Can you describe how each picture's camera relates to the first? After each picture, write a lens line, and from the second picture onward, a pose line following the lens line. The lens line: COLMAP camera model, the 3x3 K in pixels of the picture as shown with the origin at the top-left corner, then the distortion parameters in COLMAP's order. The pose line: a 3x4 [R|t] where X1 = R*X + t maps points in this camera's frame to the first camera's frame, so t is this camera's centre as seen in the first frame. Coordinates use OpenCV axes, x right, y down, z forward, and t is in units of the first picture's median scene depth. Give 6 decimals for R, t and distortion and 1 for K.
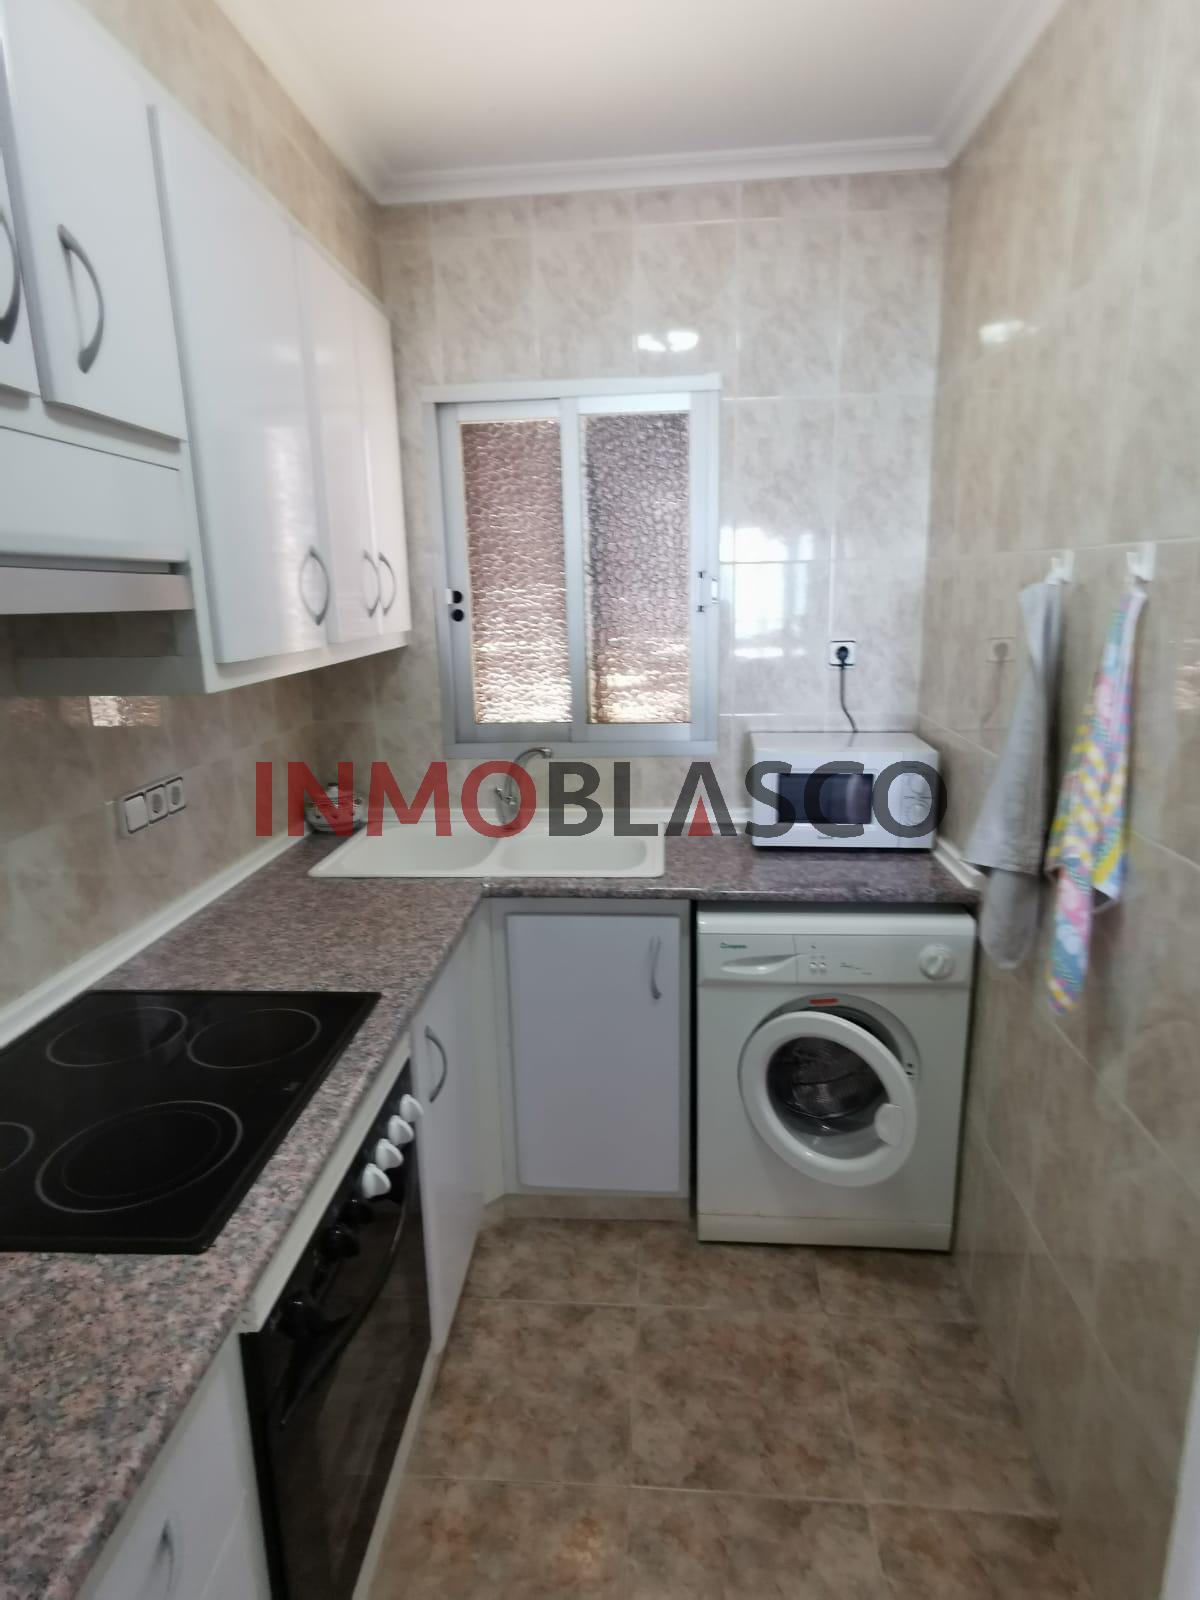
lens RADIAL K [[818.4, 0, 600.9], [0, 818.4, 820.5], [0, 0, 1]] dist [0.005188, 0.014790]
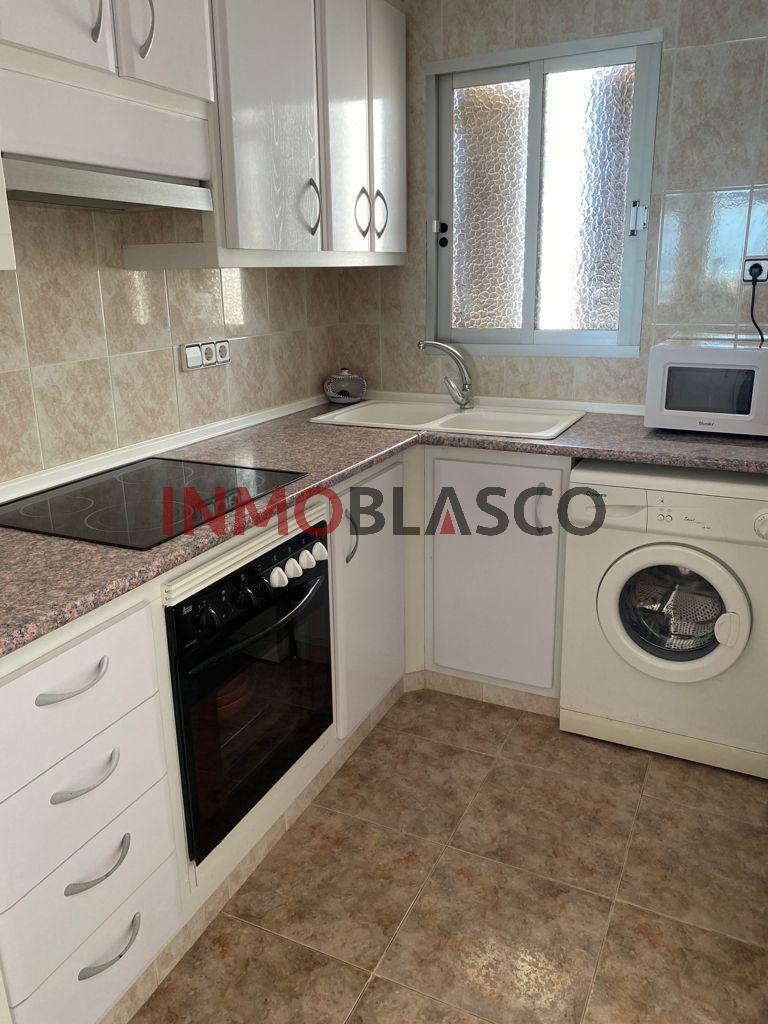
lens RADIAL K [[666.7, 0, 381.4], [0, 666.7, 463.1], [0, 0, 1]] dist [0.048315, -0.047352]
pose [[0.942657, 0.104097, -0.317114, 0.160297], [-0.091265, 0.994301, 0.055098, 0.072885], [0.321042, -0.022997, 0.946786, -0.077727]]
